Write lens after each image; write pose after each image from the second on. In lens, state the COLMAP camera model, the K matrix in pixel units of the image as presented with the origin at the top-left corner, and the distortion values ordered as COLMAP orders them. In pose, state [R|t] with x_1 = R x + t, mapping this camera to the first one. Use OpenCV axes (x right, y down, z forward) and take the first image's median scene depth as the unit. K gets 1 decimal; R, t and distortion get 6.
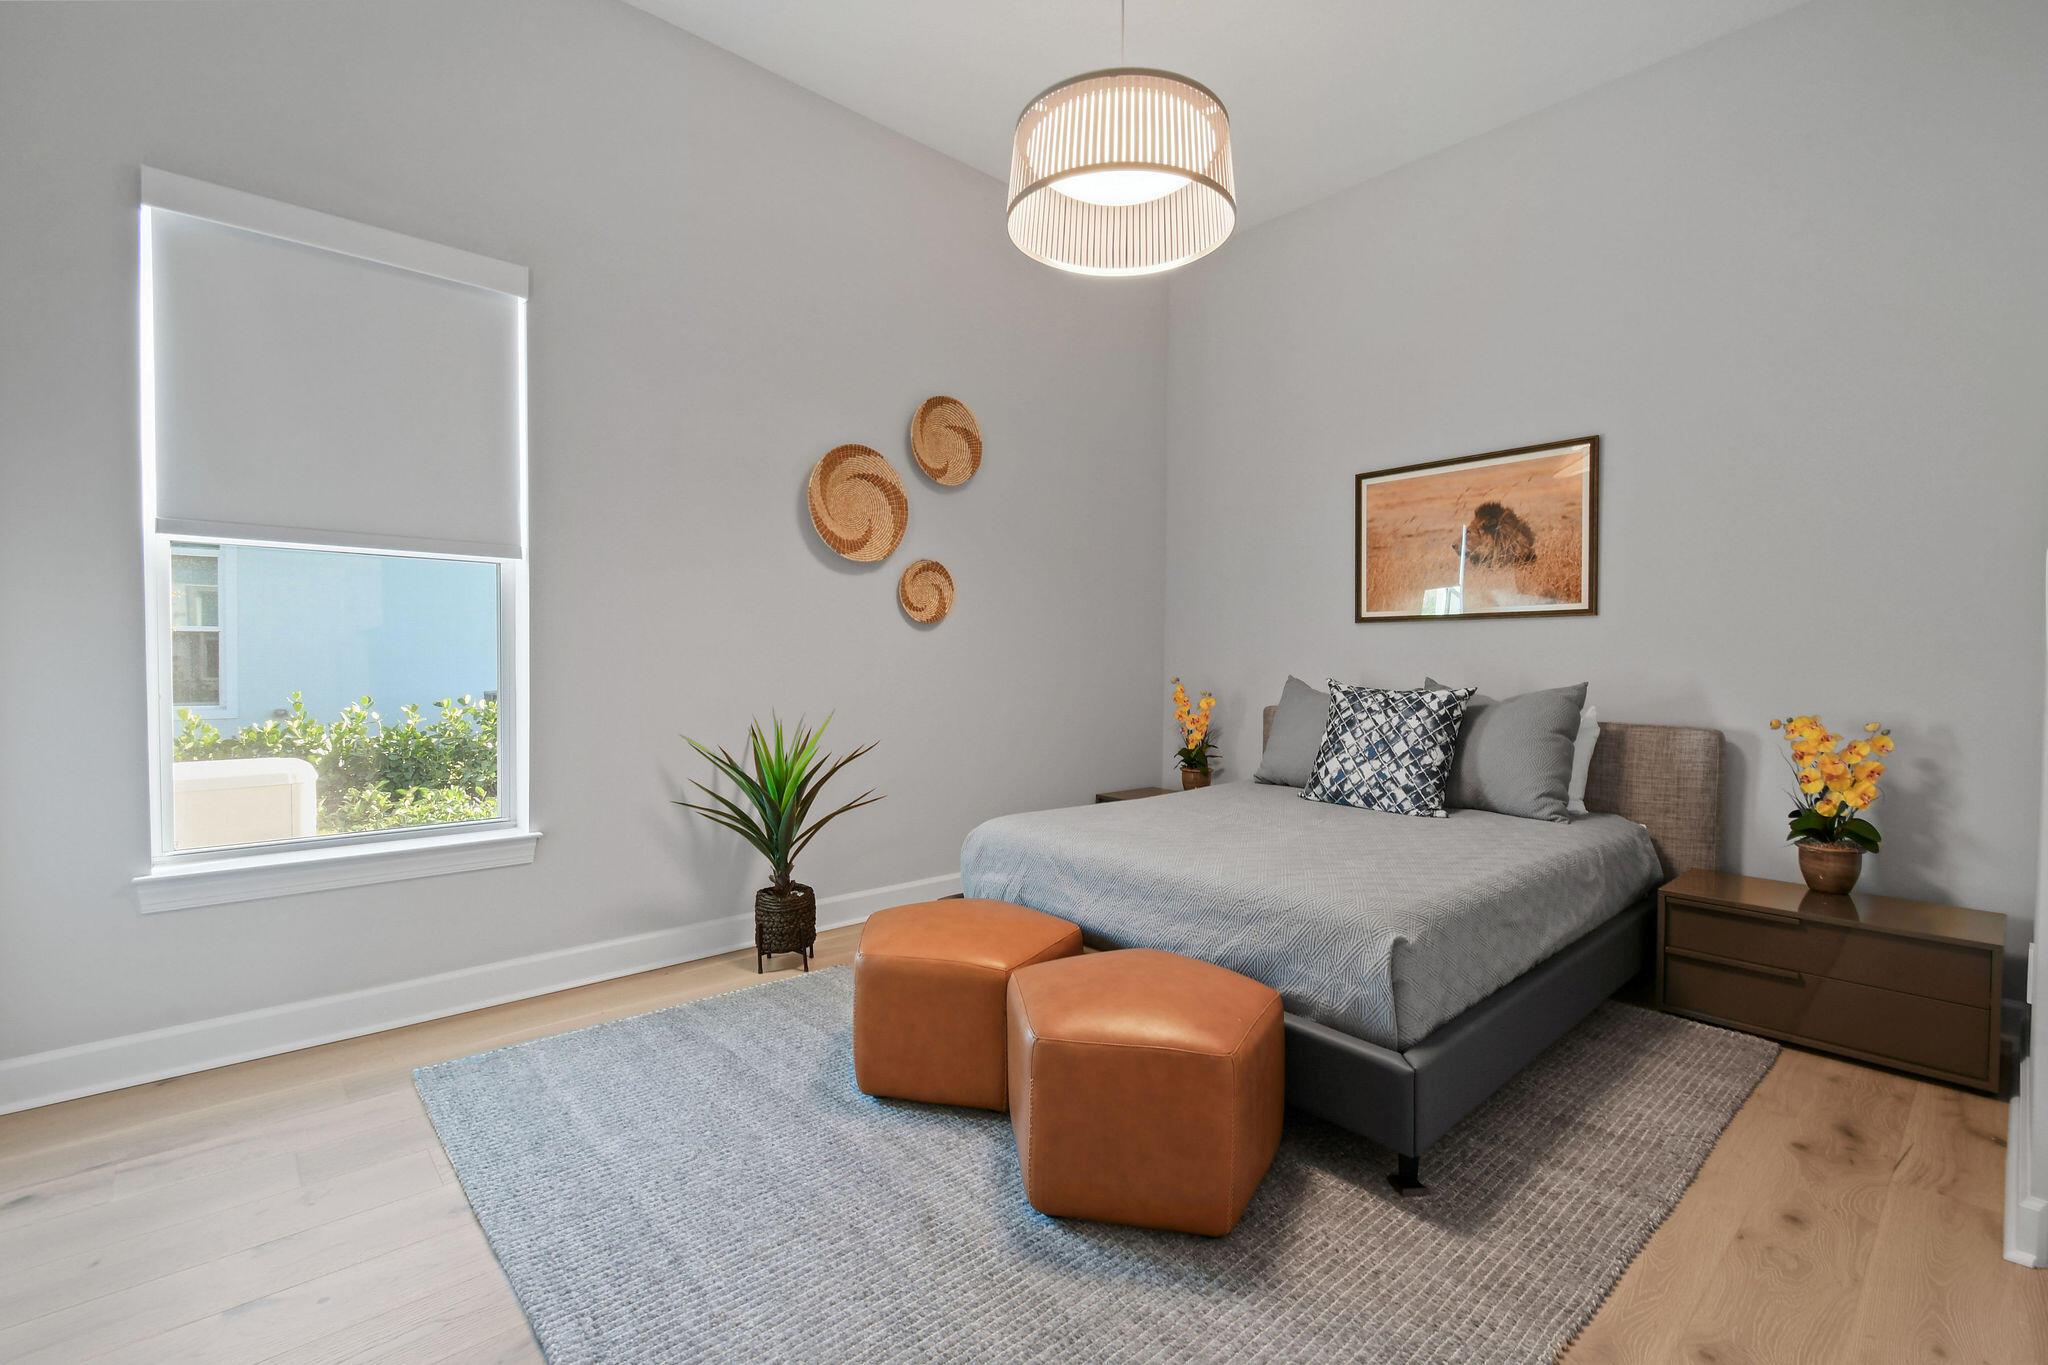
lens RADIAL K [[899.7, 0, 1023.9], [0, 899.7, 675.9], [0, 0, 1]] dist [0.002424, 0.000109]
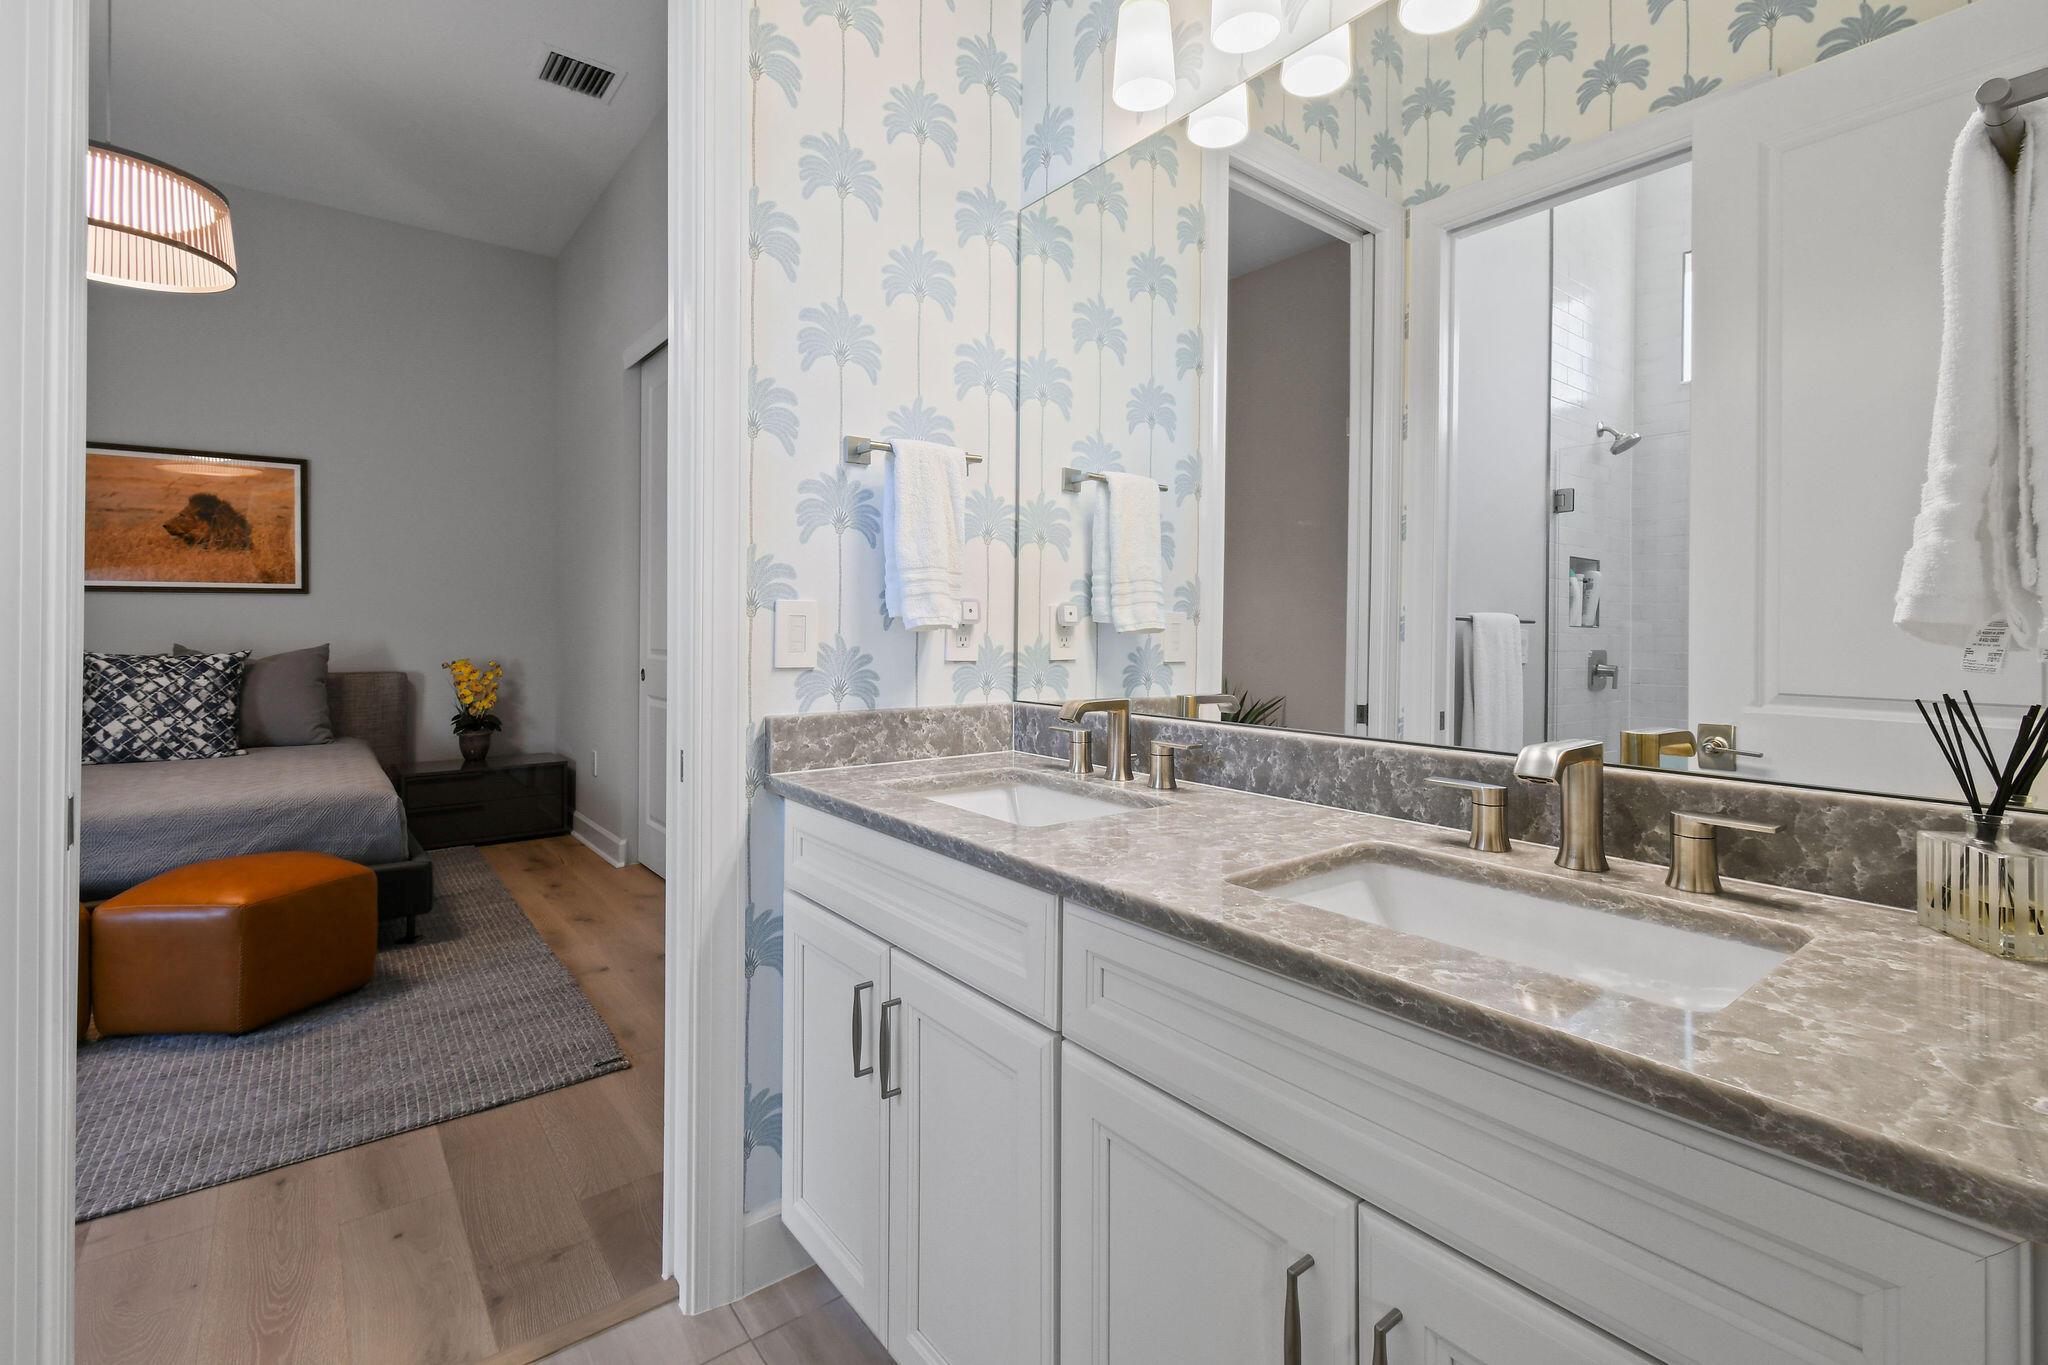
lens RADIAL K [[919.2, 0, 1031.1], [0, 919.2, 631.4], [0, 0, 1]] dist [0.008892, 0.000078]
pose [[0.062009, -0.014149, 0.997975, -0.717411], [0.018854, 0.999738, 0.013002, -0.009643], [-0.997897, 0.018010, 0.062260, -0.167722]]
